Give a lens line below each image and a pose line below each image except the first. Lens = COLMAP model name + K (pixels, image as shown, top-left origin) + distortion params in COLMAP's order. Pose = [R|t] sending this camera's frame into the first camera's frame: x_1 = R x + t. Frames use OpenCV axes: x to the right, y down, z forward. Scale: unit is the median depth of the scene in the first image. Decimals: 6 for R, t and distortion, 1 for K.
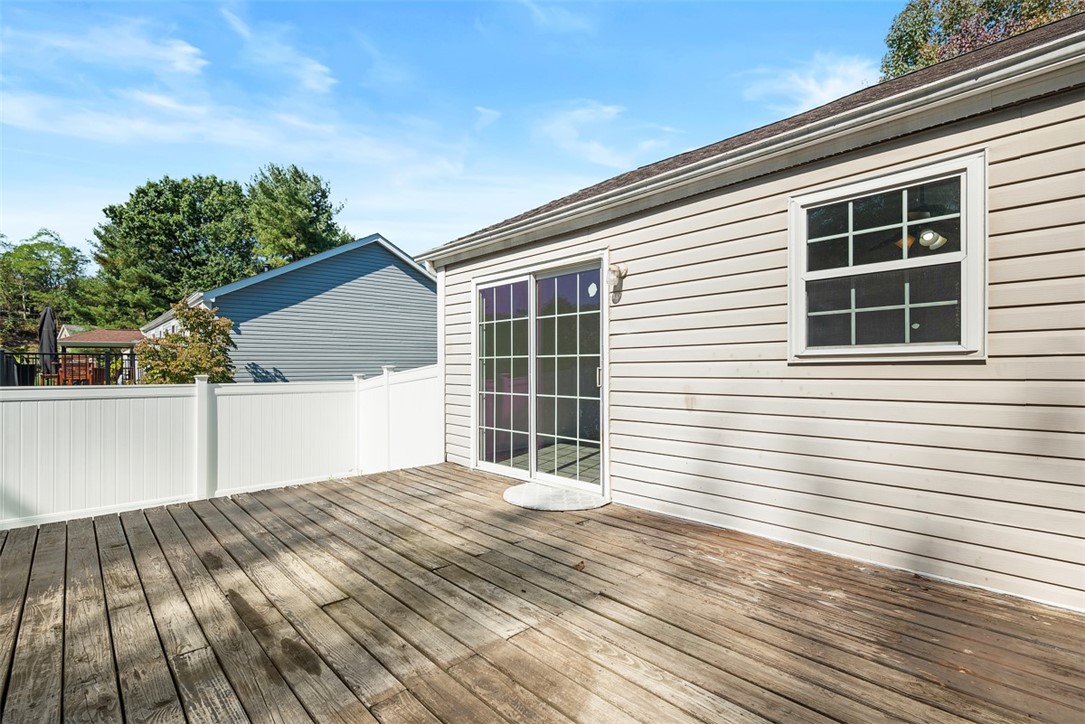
lens RADIAL K [[495.9, 0, 542.5], [0, 495.9, 362.0], [0, 0, 1]] dist [0.002166, -0.000020]
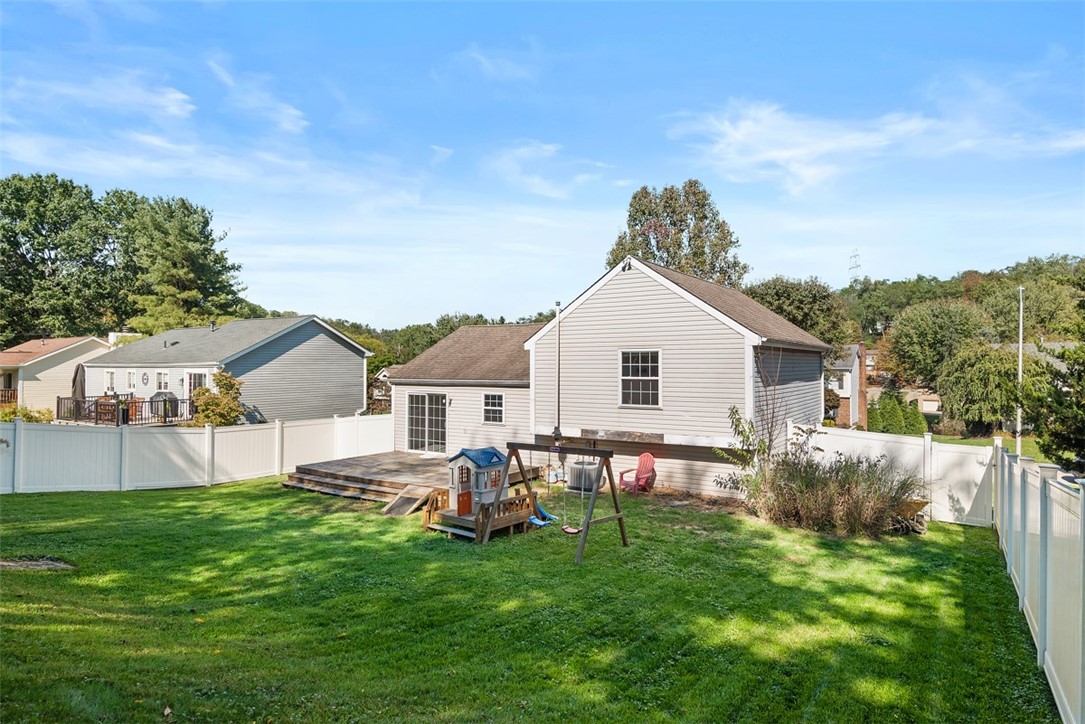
lens RADIAL K [[598.7, 0, 542.5], [0, 598.7, 362.0], [0, 0, 1]] dist [0.000076, 0.000198]
pose [[0.976112, 0.009305, 0.217069, -0.132464], [-0.010155, 0.999945, 0.002803, -0.388007], [-0.217031, -0.004940, 0.976152, -3.007919]]
